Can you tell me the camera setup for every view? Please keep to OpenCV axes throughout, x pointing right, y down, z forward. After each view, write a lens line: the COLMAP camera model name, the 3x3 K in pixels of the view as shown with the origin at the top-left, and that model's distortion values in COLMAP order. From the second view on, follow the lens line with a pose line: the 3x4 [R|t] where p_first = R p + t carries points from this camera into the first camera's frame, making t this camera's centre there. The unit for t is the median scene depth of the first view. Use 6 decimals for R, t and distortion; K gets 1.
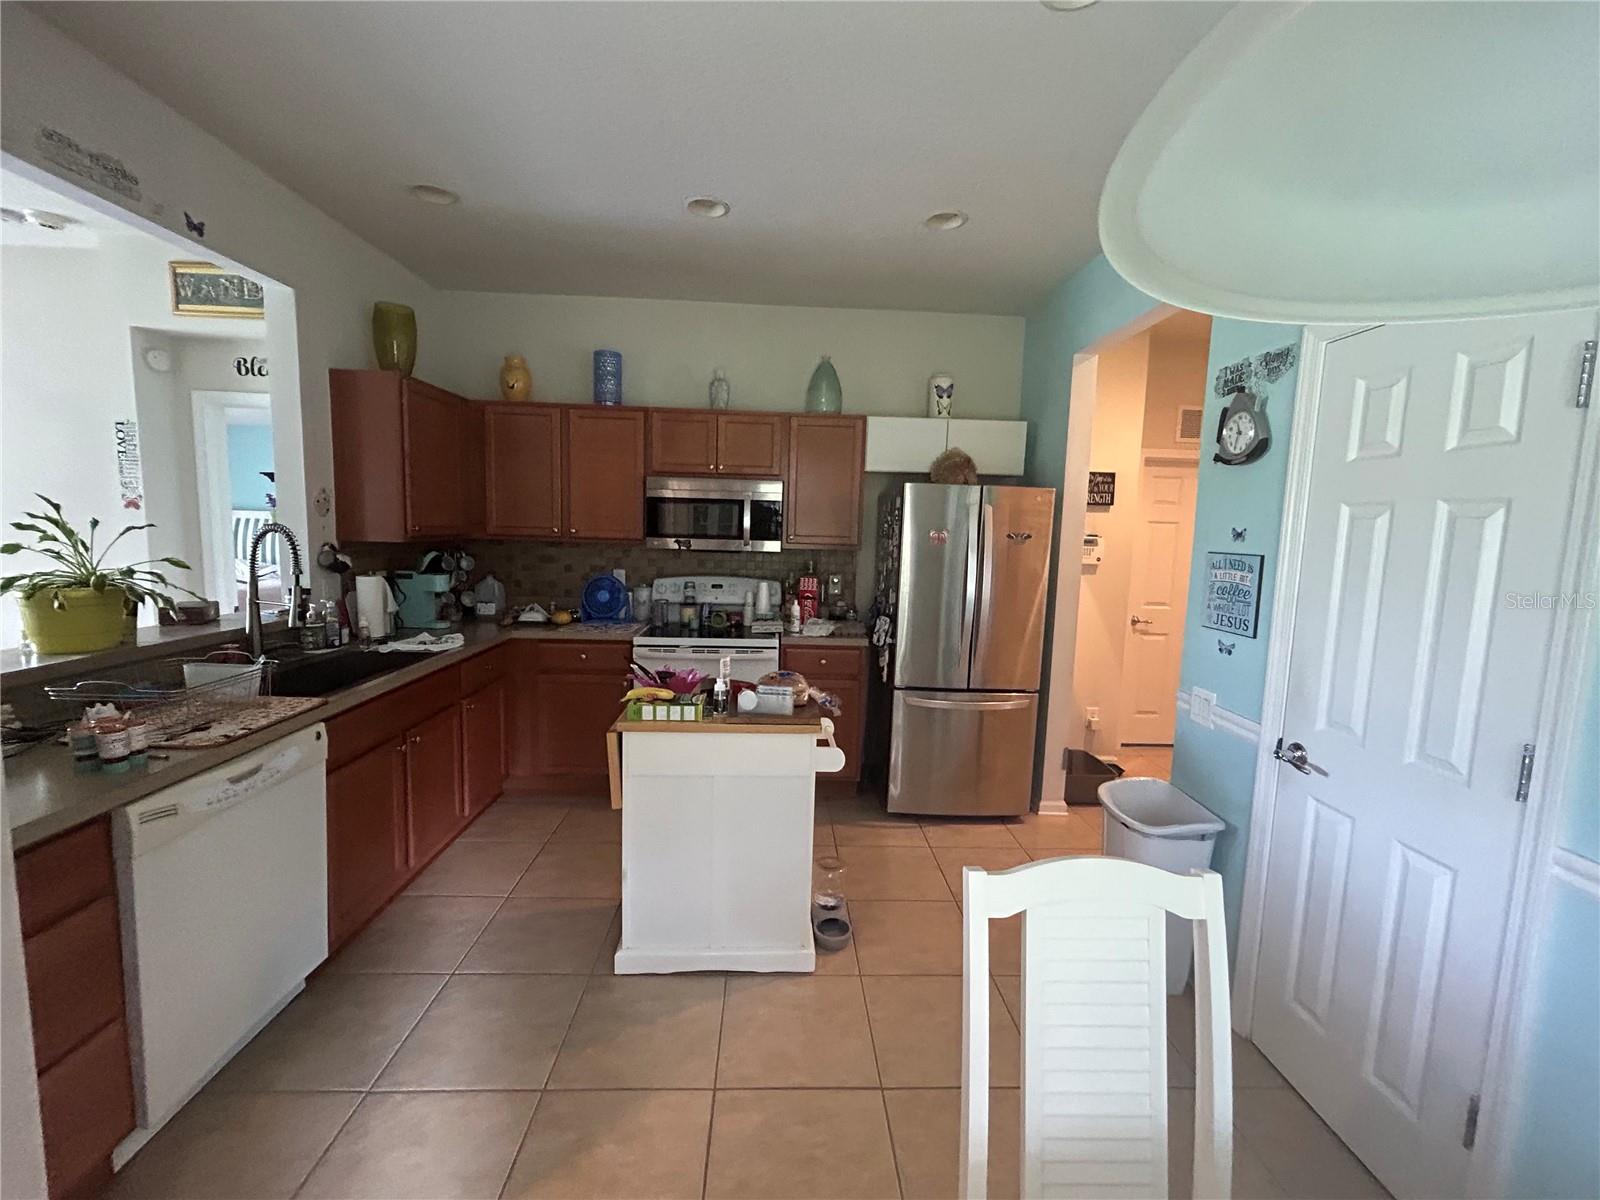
lens RADIAL K [[653.7, 0, 800.0], [0, 653.7, 600.0], [0, 0, 1]] dist [-0.001579, -0.000076]
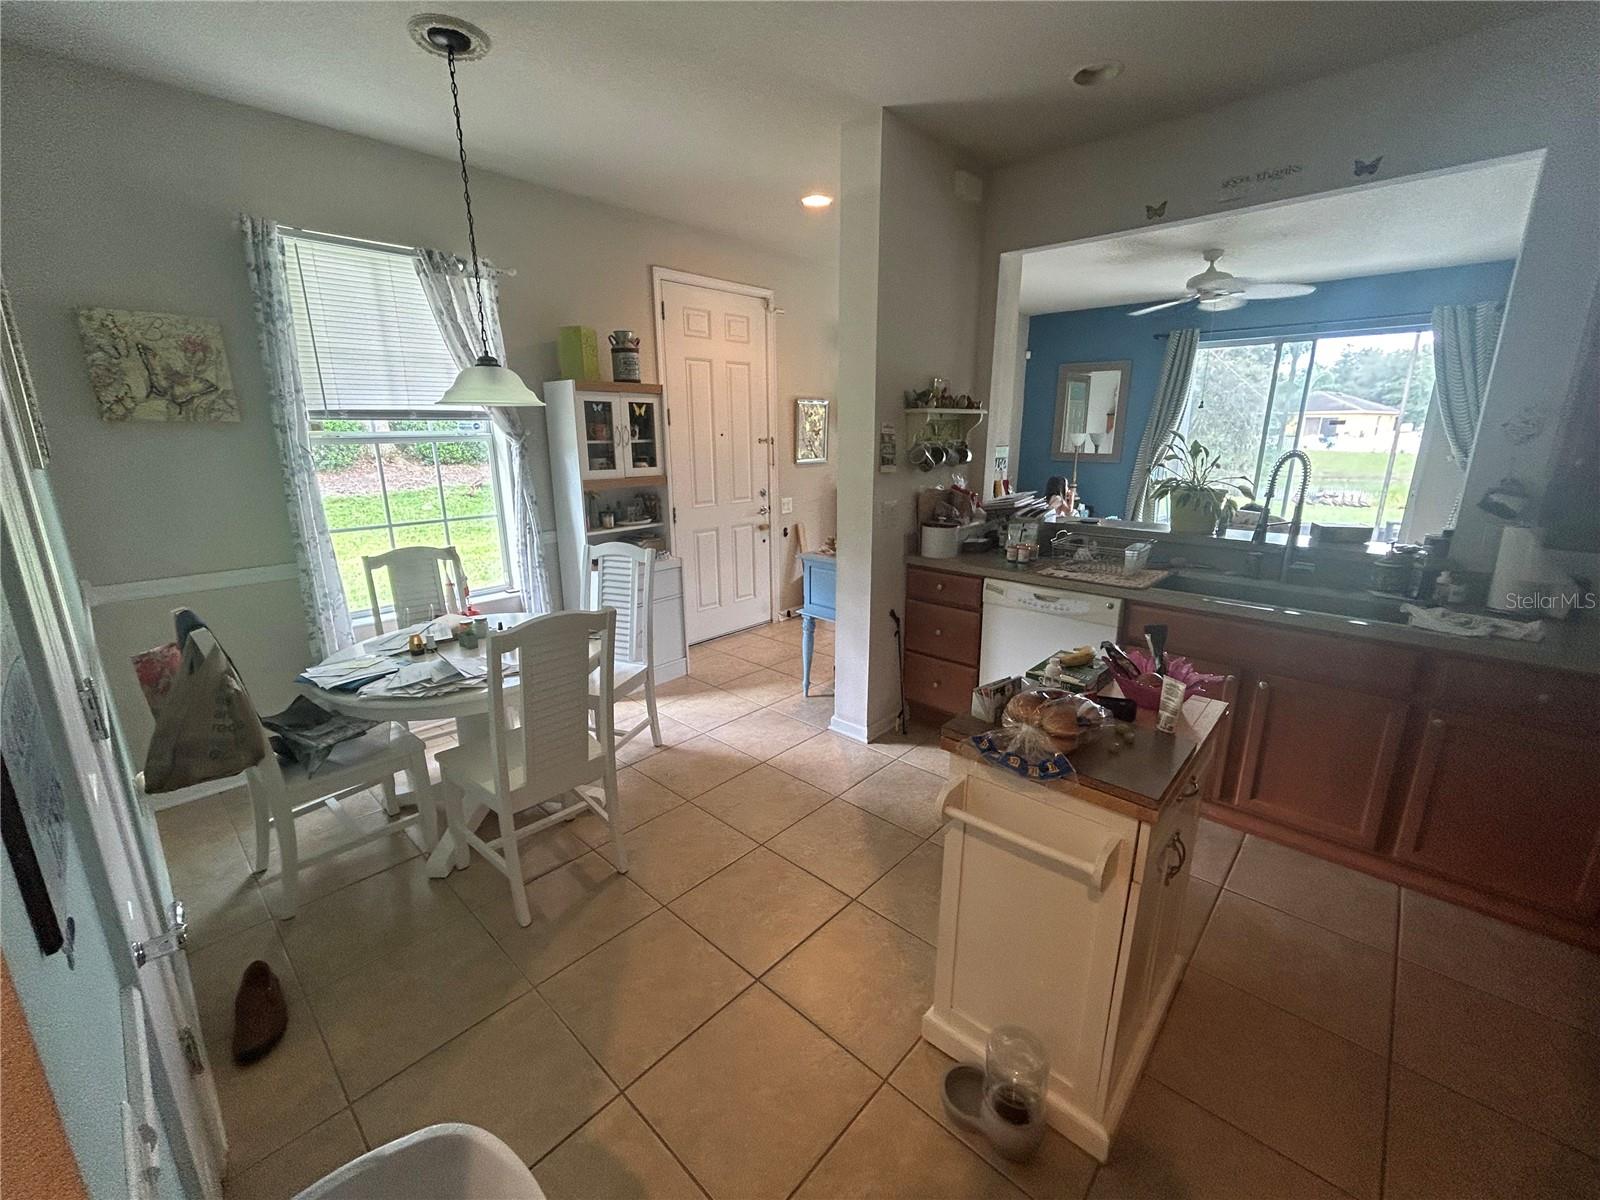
lens RADIAL K [[653.7, 0, 800.0], [0, 653.7, 600.0], [0, 0, 1]] dist [-0.001579, -0.000076]
pose [[-0.707560, 0.155044, -0.689435, 0.564285], [-0.101488, 0.943224, 0.316274, -0.145454], [0.699327, 0.293752, -0.651652, 1.228140]]
